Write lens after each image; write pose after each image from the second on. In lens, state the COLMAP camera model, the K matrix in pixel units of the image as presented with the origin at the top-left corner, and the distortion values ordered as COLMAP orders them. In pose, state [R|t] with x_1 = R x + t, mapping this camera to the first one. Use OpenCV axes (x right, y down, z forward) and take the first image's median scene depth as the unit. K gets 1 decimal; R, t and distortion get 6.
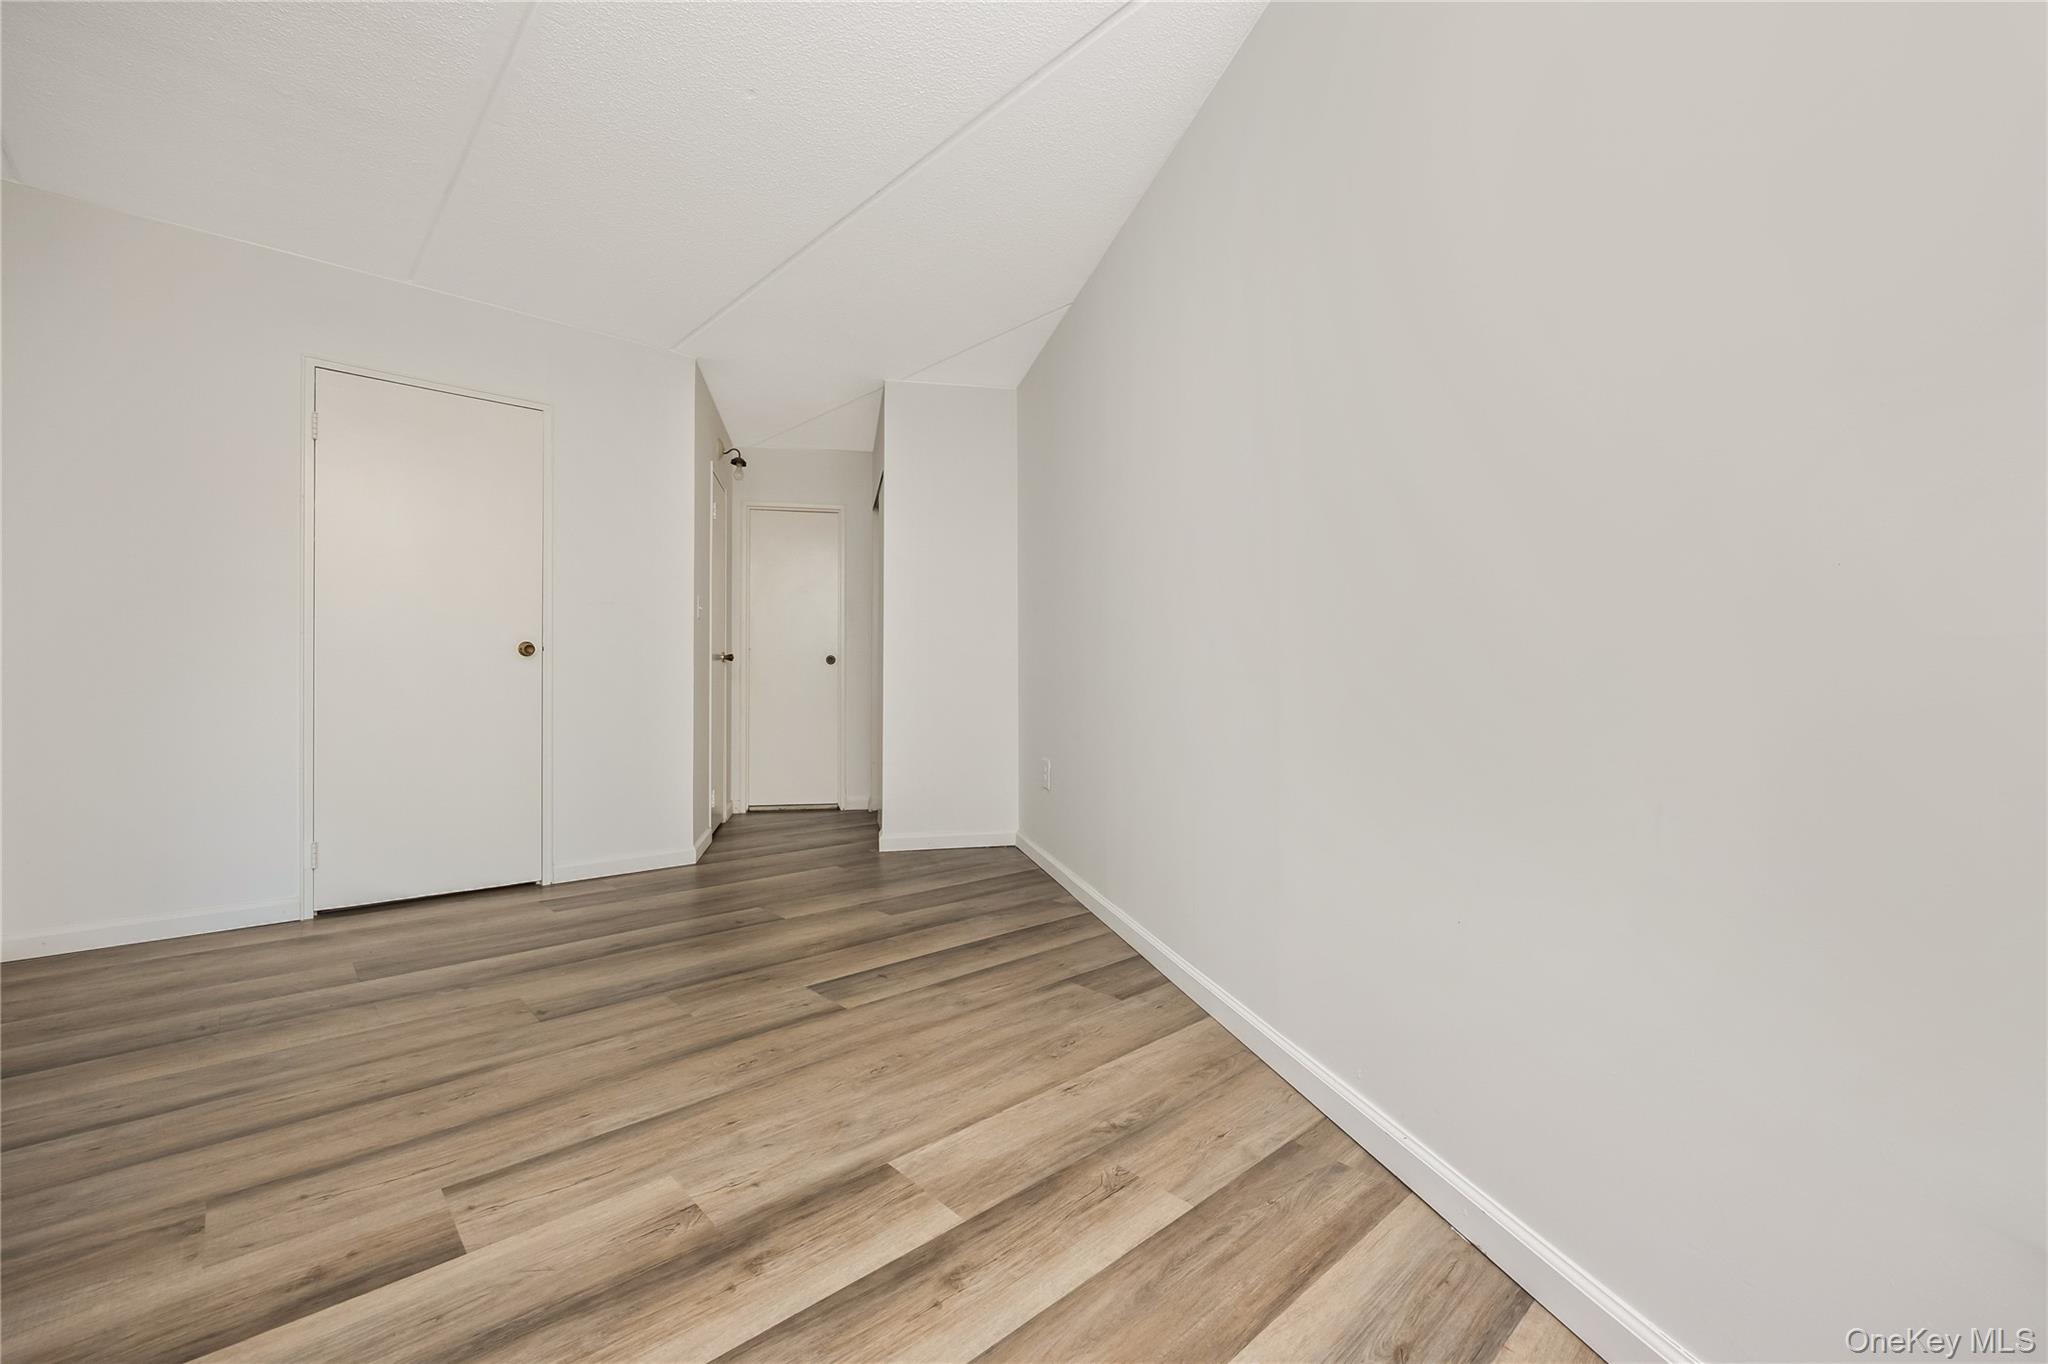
lens RADIAL K [[840.5, 0, 1024.0], [0, 840.5, 682.0], [0, 0, 1]] dist [-0.003883, -0.000428]
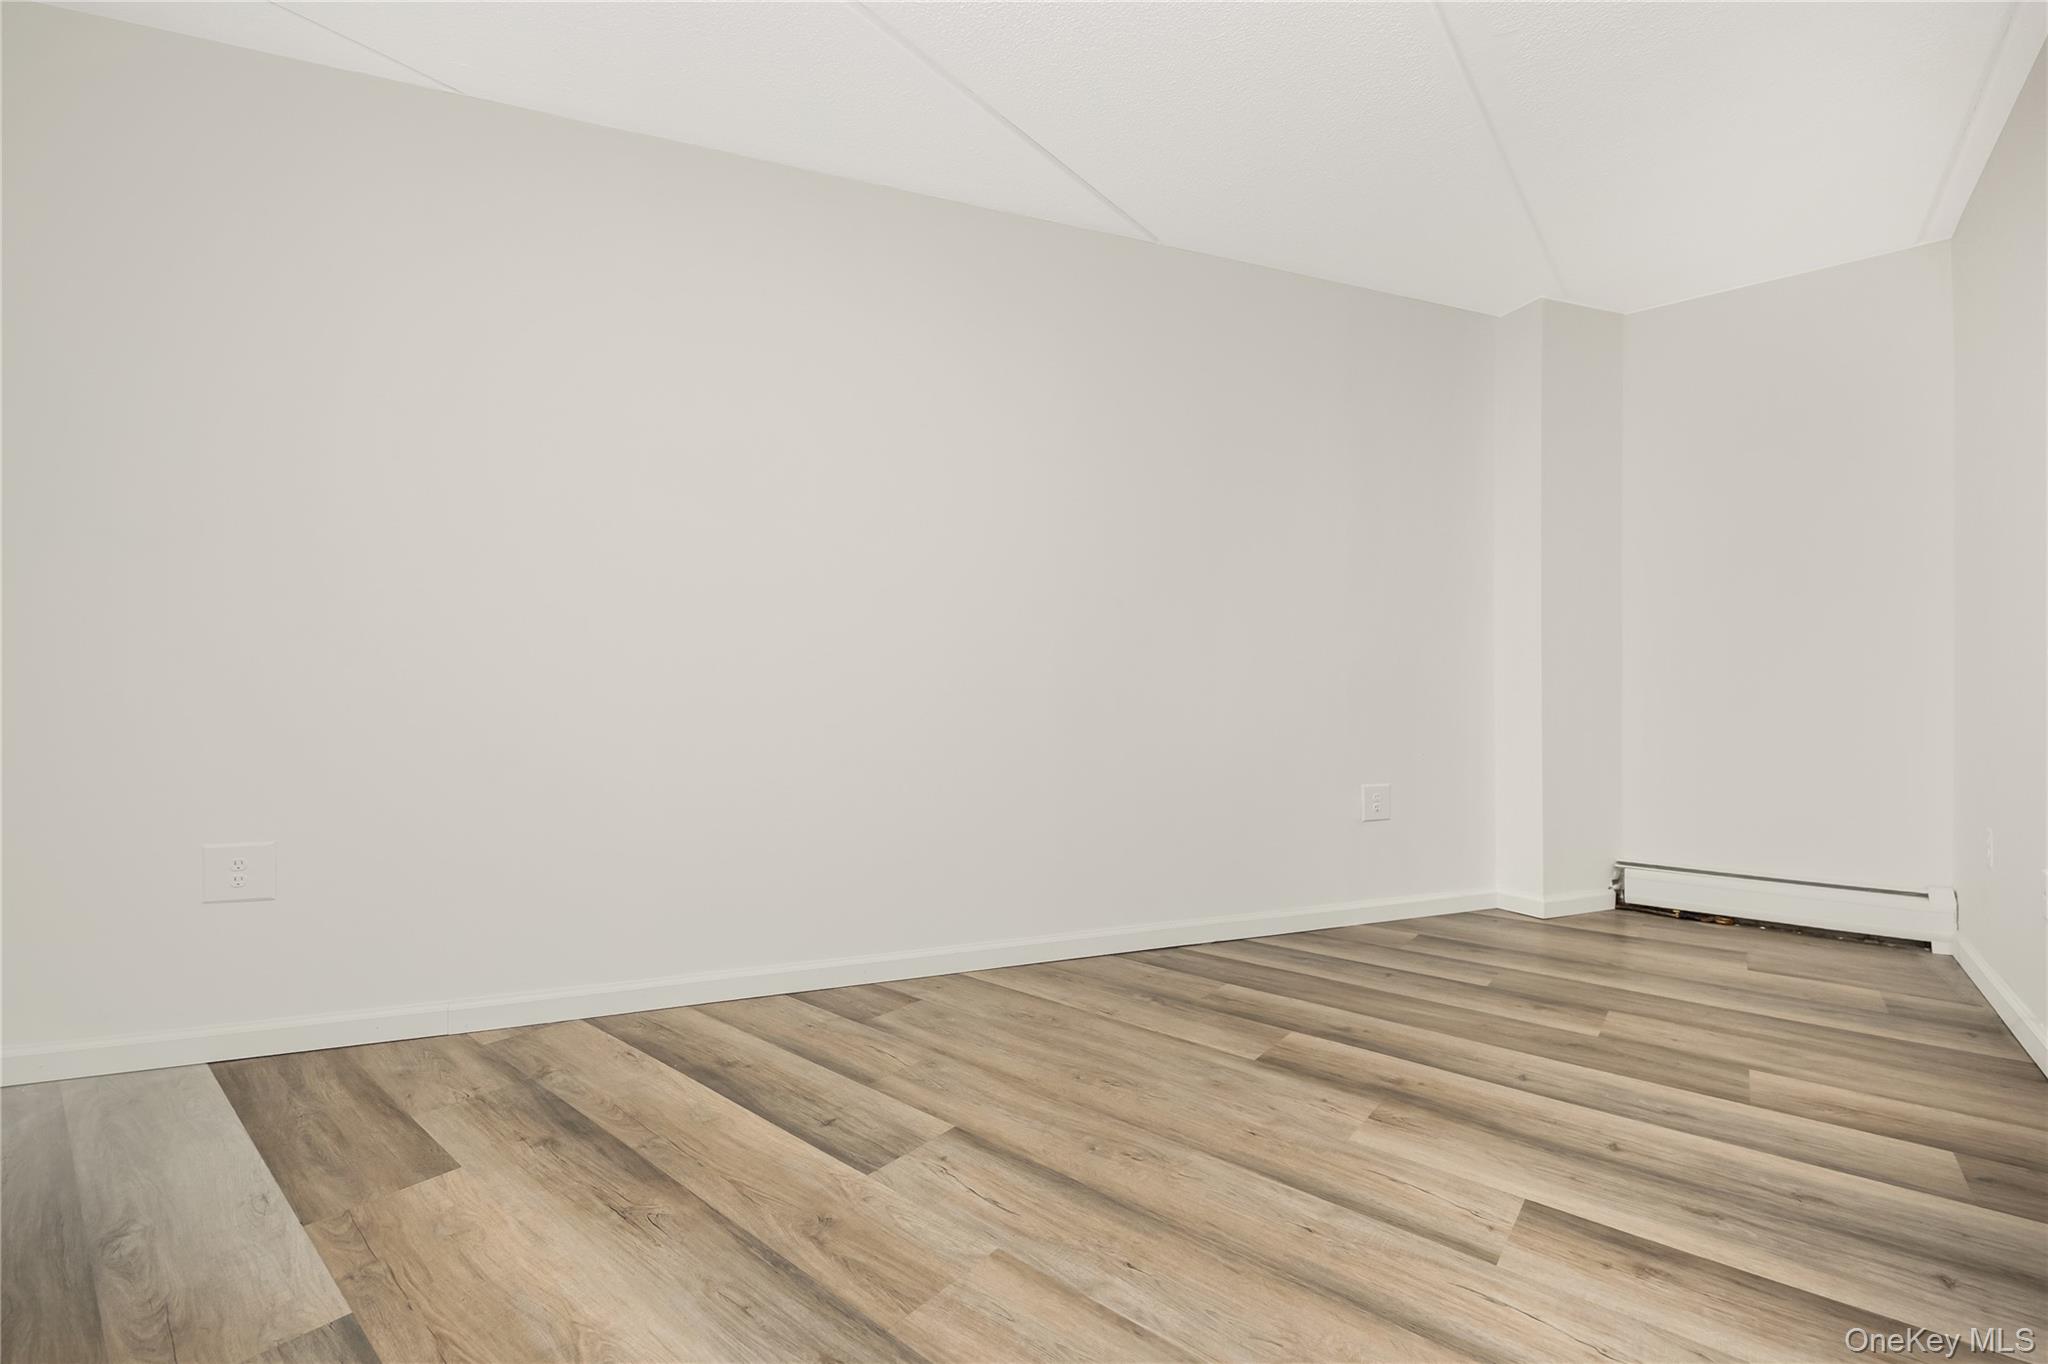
lens RADIAL K [[840.5, 0, 1024.0], [0, 840.5, 682.0], [0, 0, 1]] dist [-0.003883, -0.000428]
pose [[-0.111383, 0.016137, 0.993647, -1.344664], [0.001653, 0.999870, -0.016052, -0.003653], [-0.993776, -0.000145, -0.111395, 1.399533]]
